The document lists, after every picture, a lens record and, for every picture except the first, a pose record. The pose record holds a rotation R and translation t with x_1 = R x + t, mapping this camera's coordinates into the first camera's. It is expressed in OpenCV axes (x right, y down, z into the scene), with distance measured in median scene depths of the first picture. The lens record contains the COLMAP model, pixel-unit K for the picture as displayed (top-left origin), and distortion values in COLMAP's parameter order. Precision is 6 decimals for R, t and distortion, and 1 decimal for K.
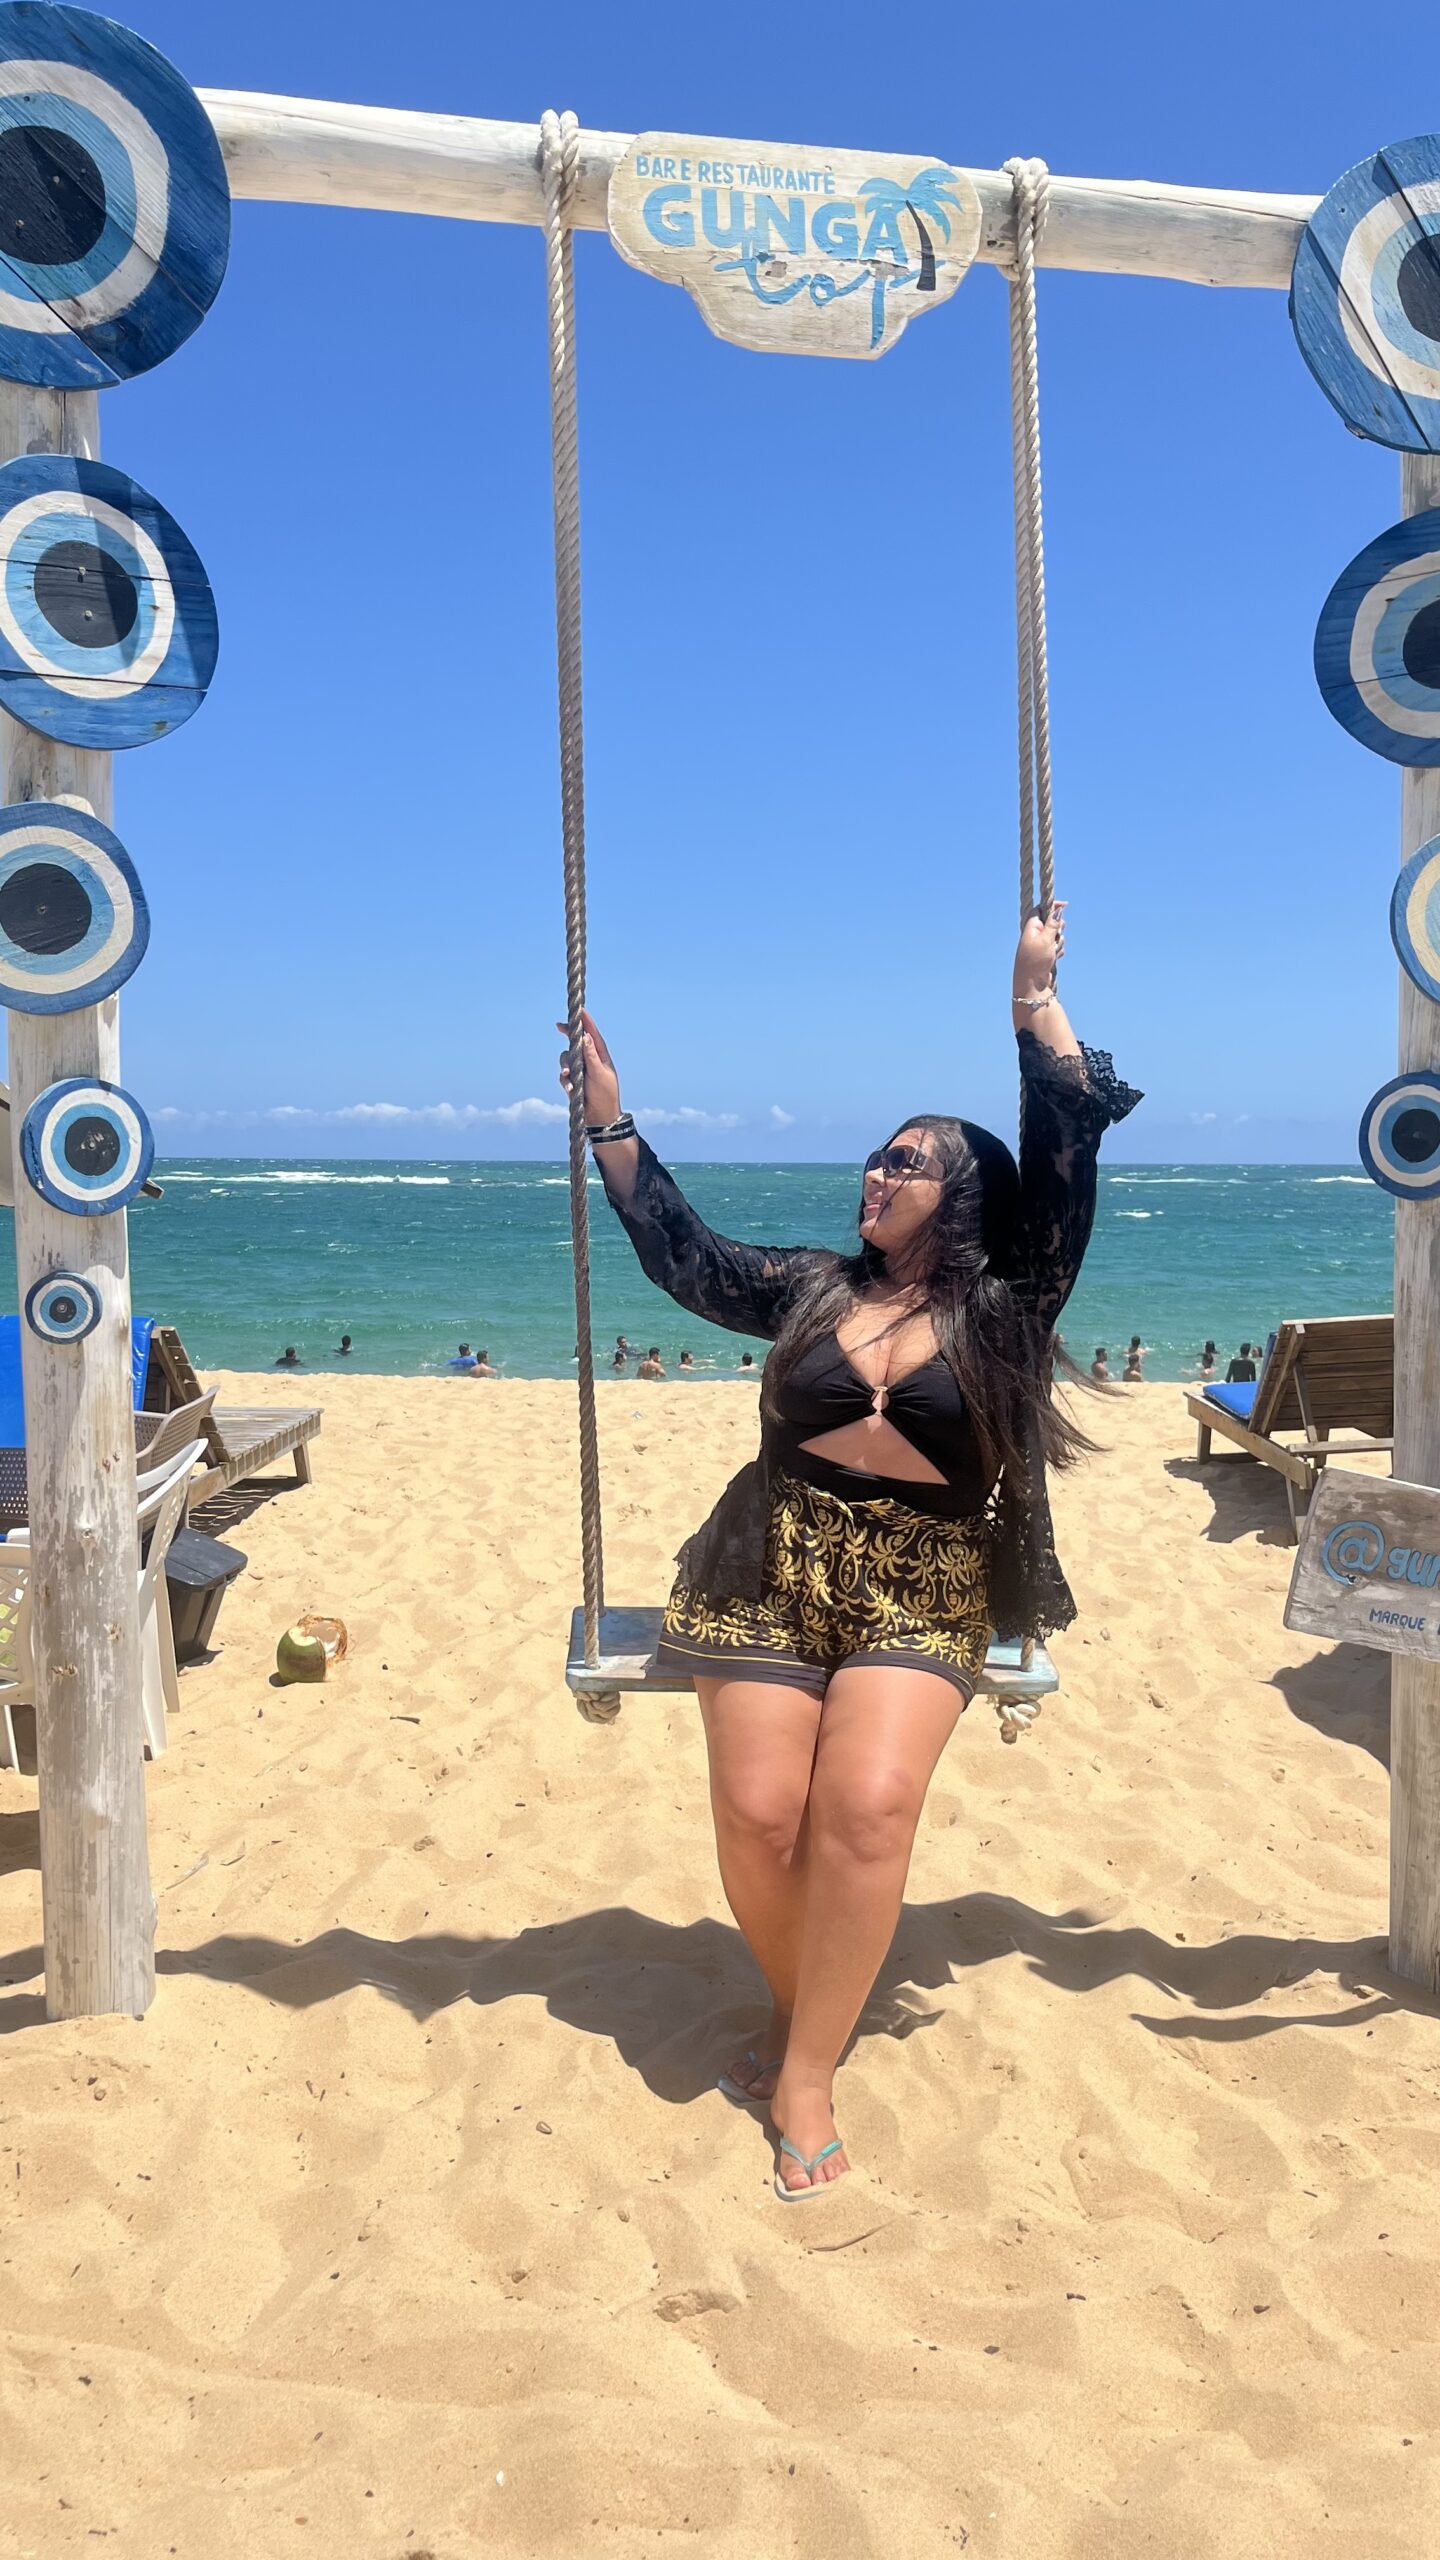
lens RADIAL K [[1927.3, 0, 711.5], [0, 1927.3, 1298.9], [0, 0, 1]] dist [0.033600, -0.026827]
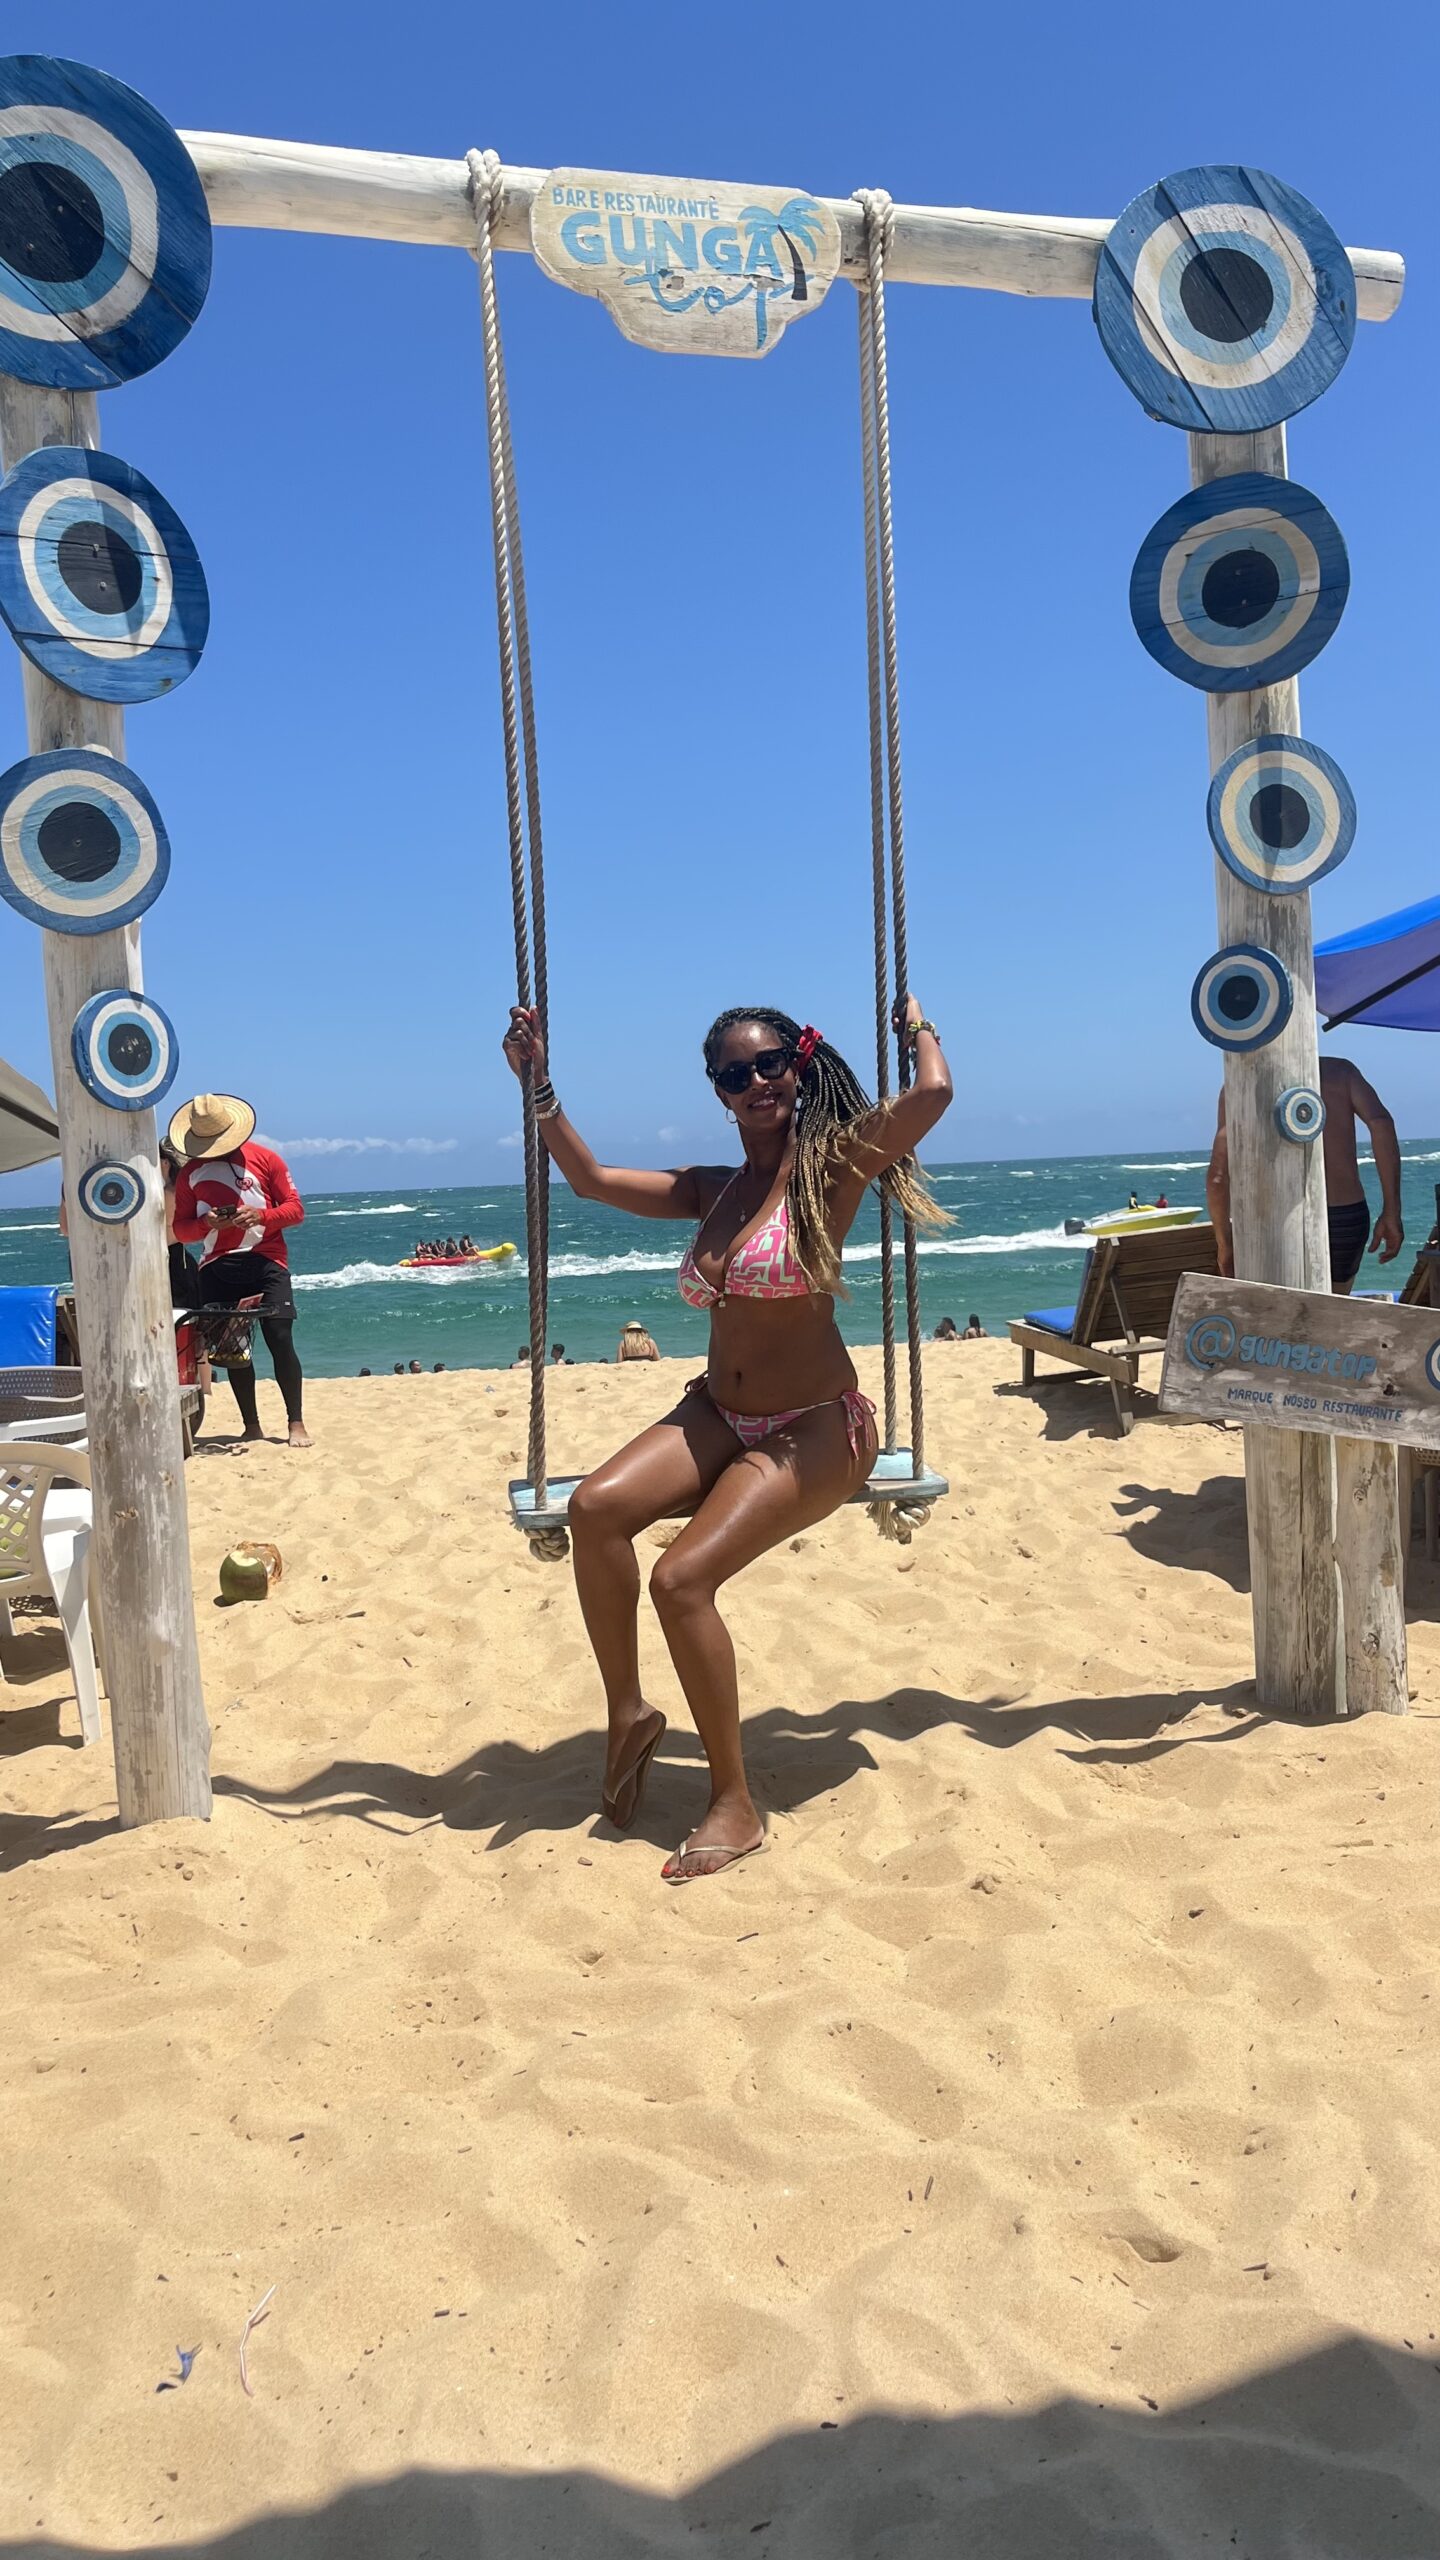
lens RADIAL K [[1927.3, 0, 706.0], [0, 1927.3, 1300.1], [0, 0, 1]] dist [0.033600, -0.026827]
pose [[0.992406, -0.061462, 0.106547, -0.110818], [0.062370, 0.998039, -0.005208, 0.094406], [-0.106018, 0.011813, 0.994294, -0.168759]]
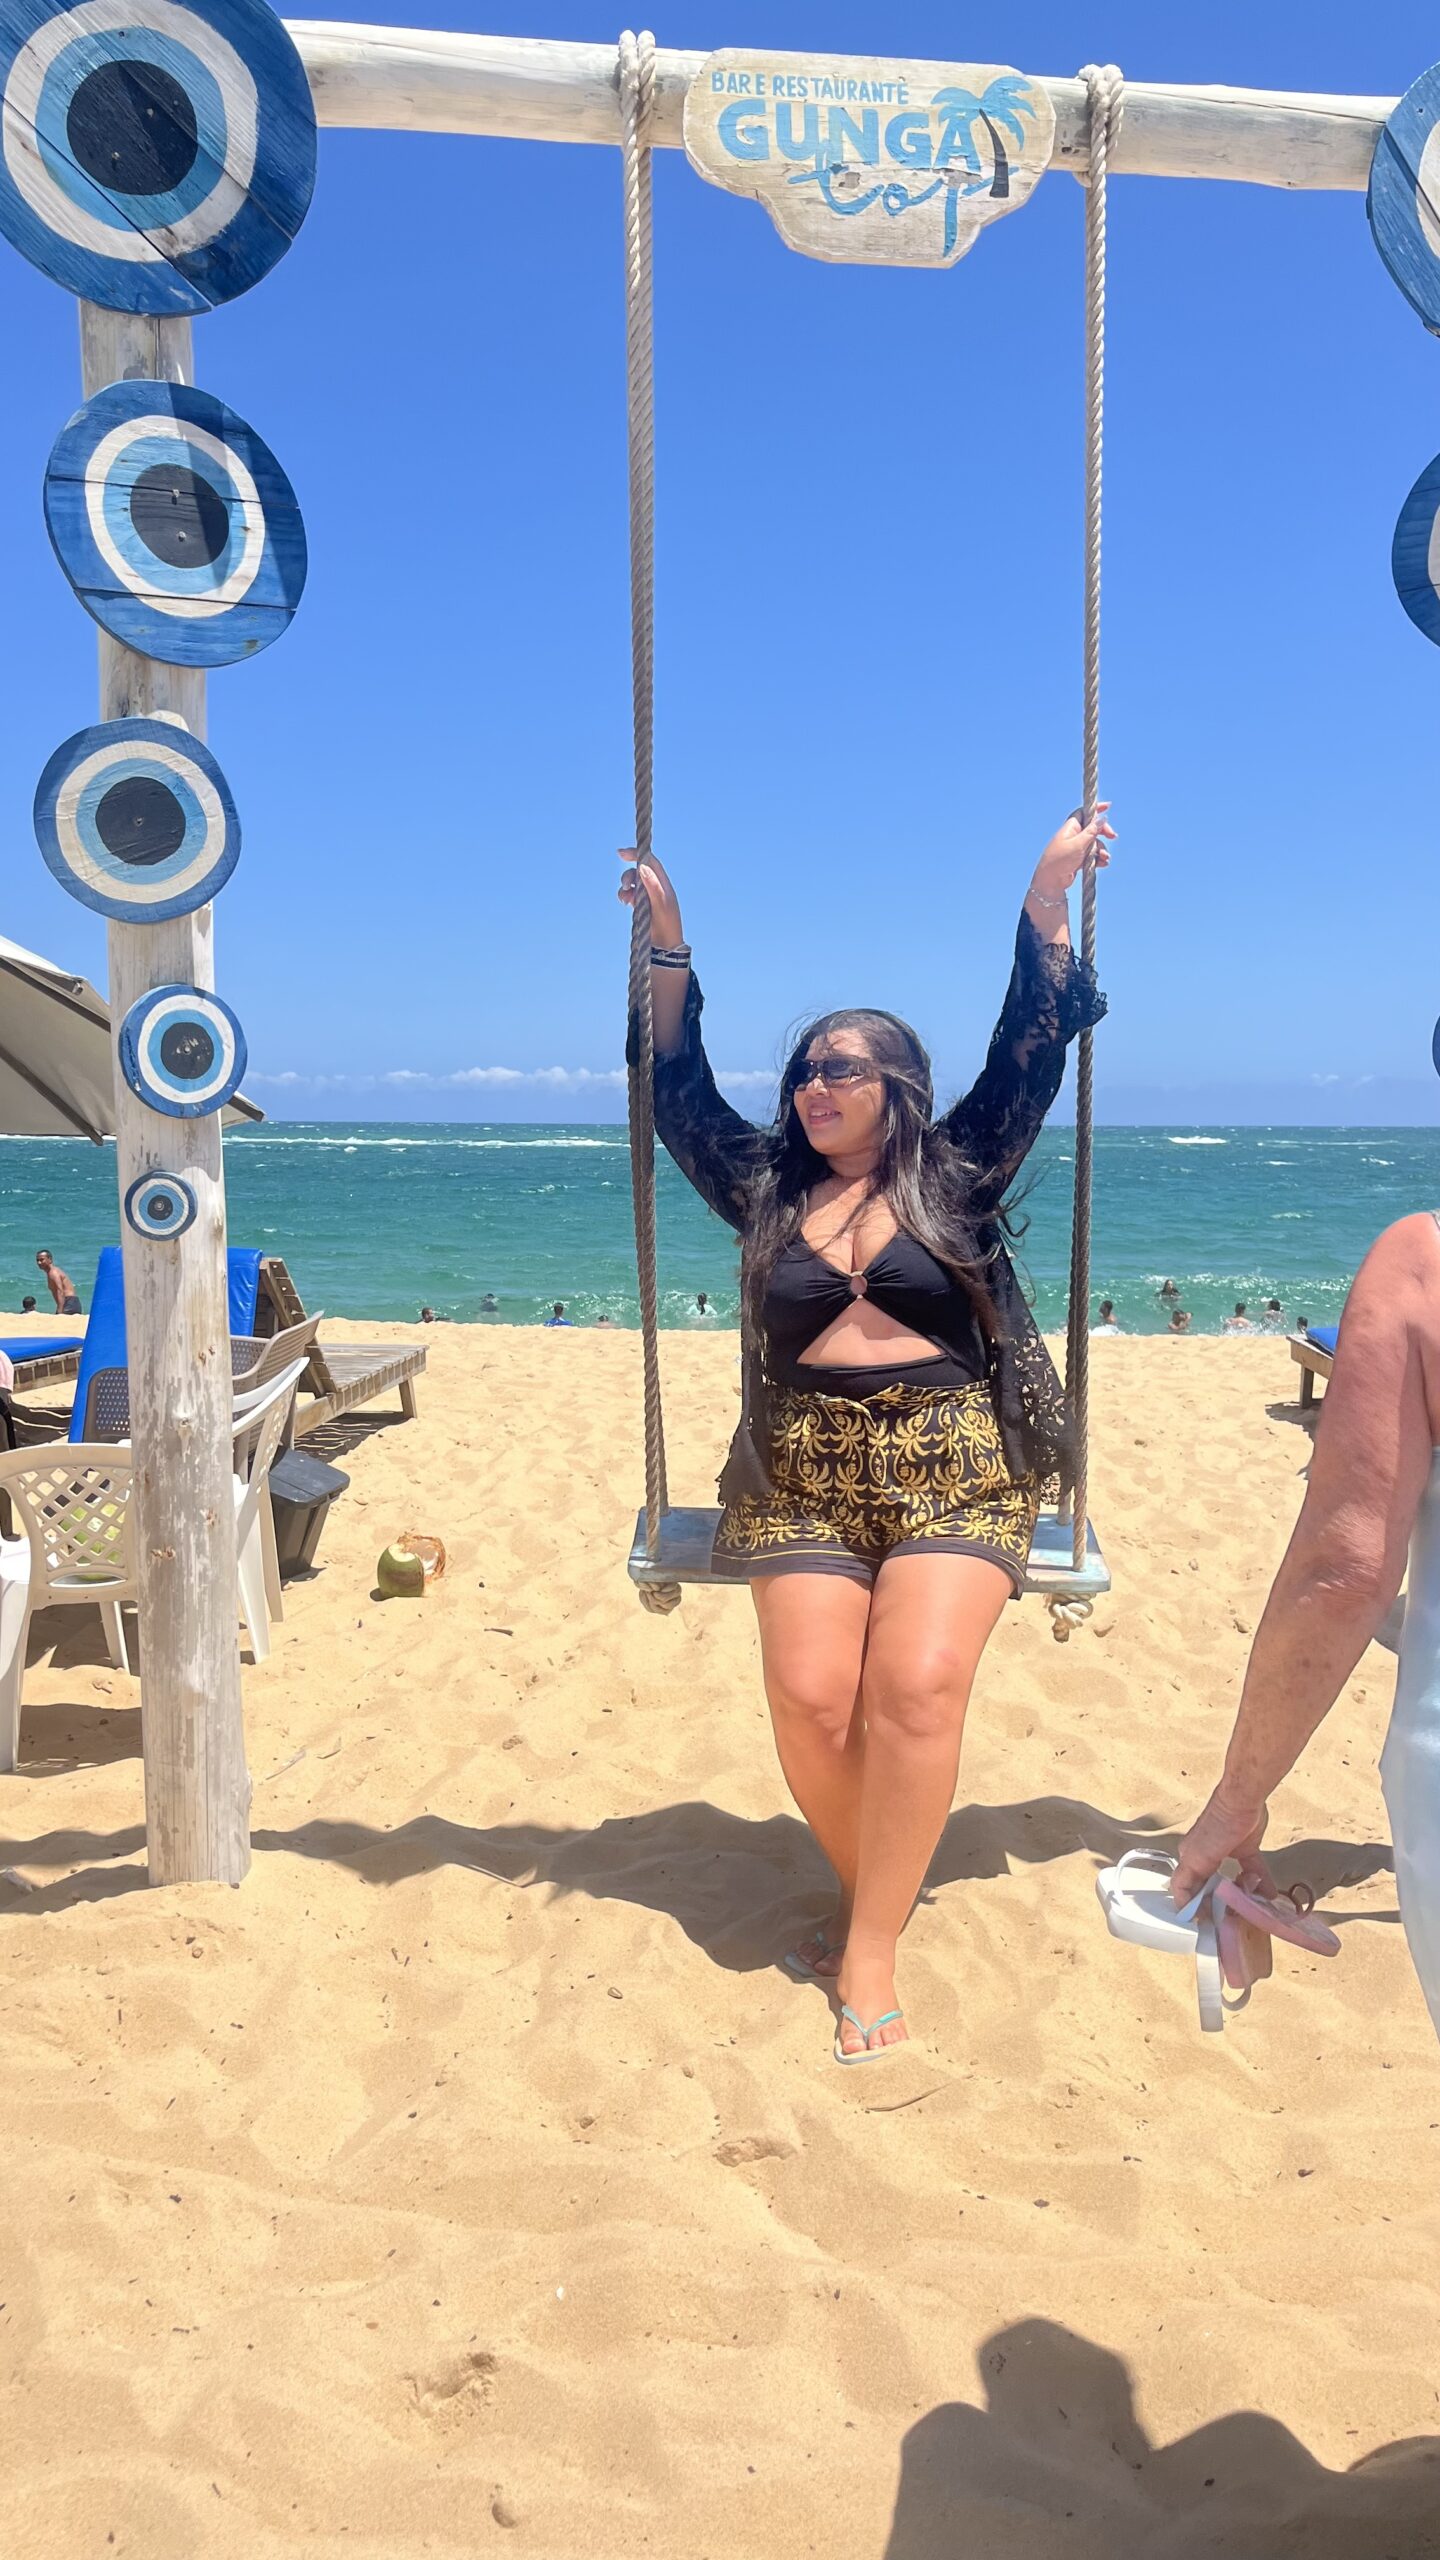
lens RADIAL K [[1927.3, 0, 715.5], [0, 1927.3, 1297.8], [0, 0, 1]] dist [0.033600, -0.026827]
pose [[0.998365, 0.004563, -0.056986, 0.023668], [-0.003509, 0.999821, 0.018586, 0.033271], [0.057060, -0.018355, 0.998202, -0.026162]]
